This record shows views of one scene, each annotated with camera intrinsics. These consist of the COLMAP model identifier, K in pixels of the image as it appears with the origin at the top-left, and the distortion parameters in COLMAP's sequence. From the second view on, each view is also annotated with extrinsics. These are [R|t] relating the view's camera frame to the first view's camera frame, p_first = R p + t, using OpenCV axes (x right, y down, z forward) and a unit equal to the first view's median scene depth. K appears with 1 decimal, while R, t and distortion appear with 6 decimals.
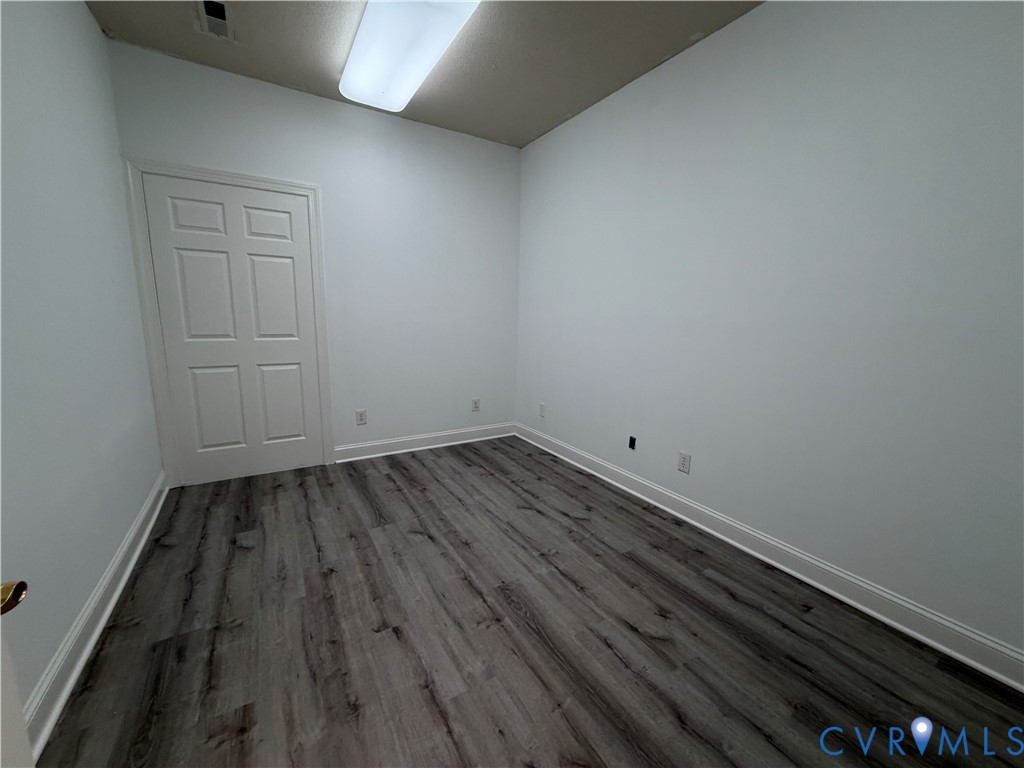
lens RADIAL K [[410.0, 0, 512.0], [0, 410.0, 384.0], [0, 0, 1]] dist [0.001030, 0.000473]
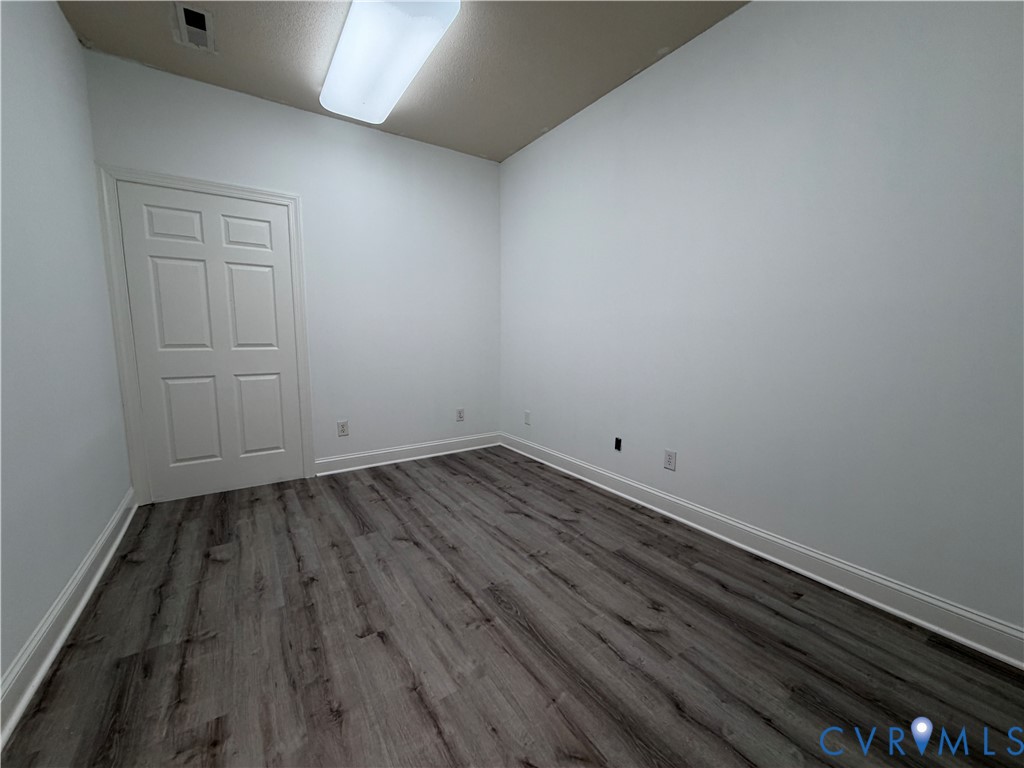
lens RADIAL K [[410.0, 0, 512.0], [0, 410.0, 384.0], [0, 0, 1]] dist [0.001030, 0.000473]
pose [[0.998926, -0.022699, 0.040392, -0.003714], [0.024785, 0.998344, -0.051911, 0.067733], [-0.039147, 0.052857, 0.997835, 0.004094]]
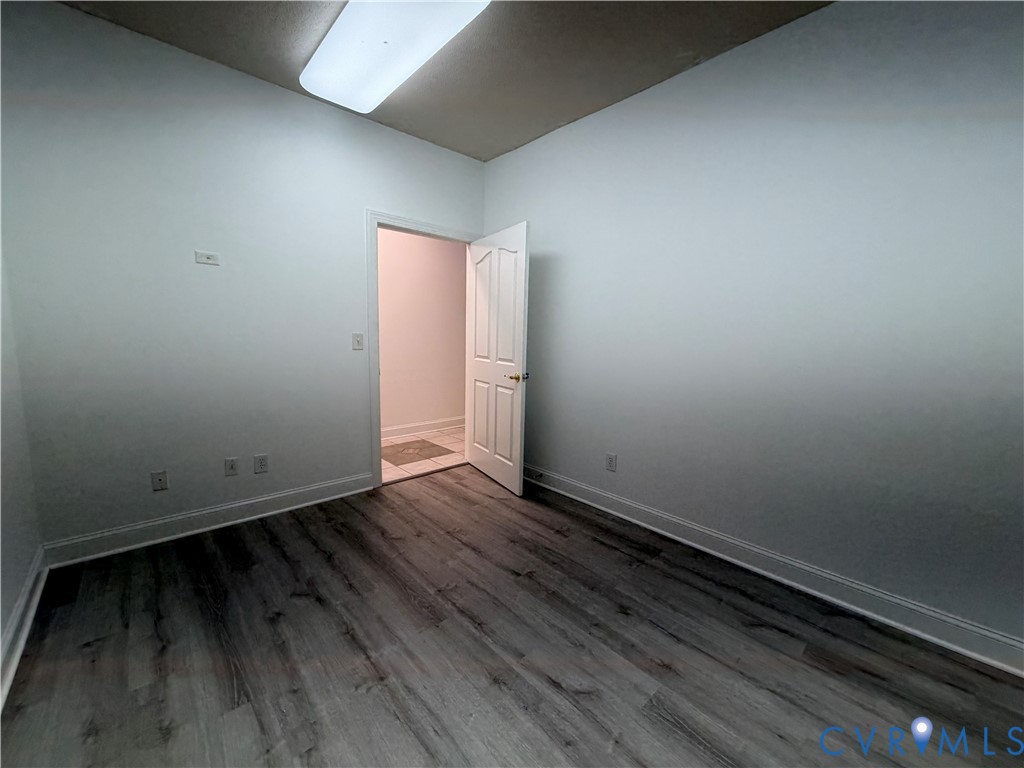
lens RADIAL K [[410.0, 0, 512.0], [0, 410.0, 384.0], [0, 0, 1]] dist [0.001030, 0.000473]
pose [[-0.979613, -0.017796, -0.200105, 0.008804], [-0.076607, 0.953897, 0.290194, -0.326082], [0.185715, 0.299607, -0.935813, 1.848431]]
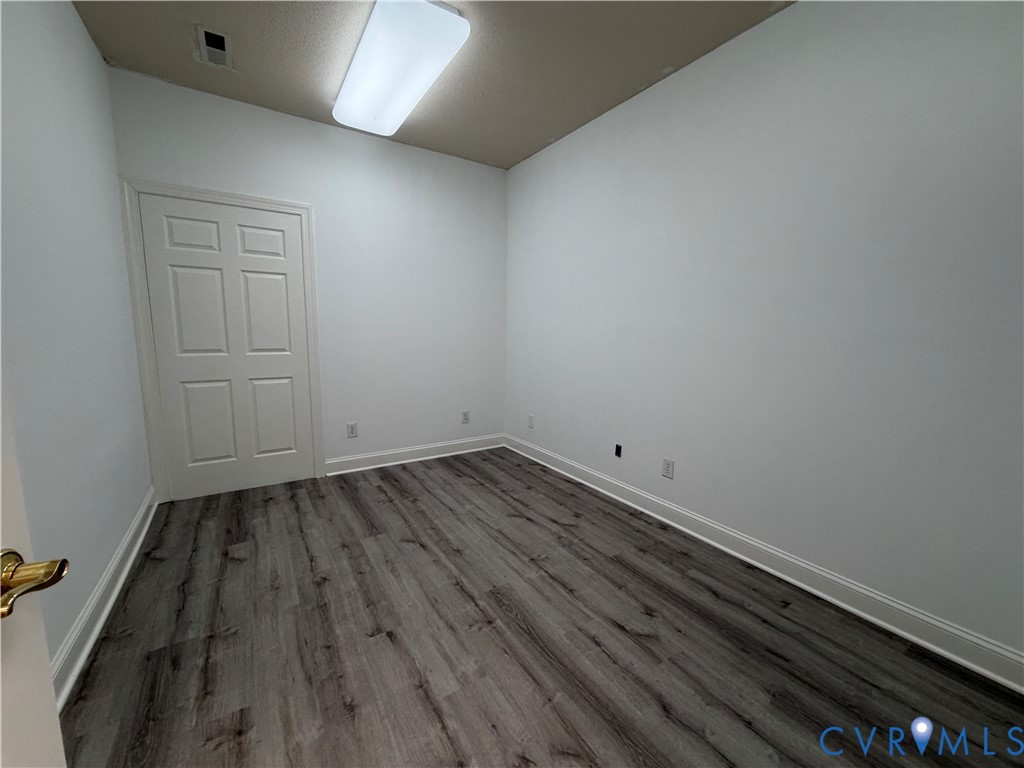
lens RADIAL K [[410.0, 0, 512.0], [0, 410.0, 384.0], [0, 0, 1]] dist [0.001030, 0.000473]
pose [[0.999577, -0.010524, 0.027094, 0.000190], [0.011498, 0.999284, -0.036055, 0.016057], [-0.026695, 0.036351, 0.998982, -0.046658]]
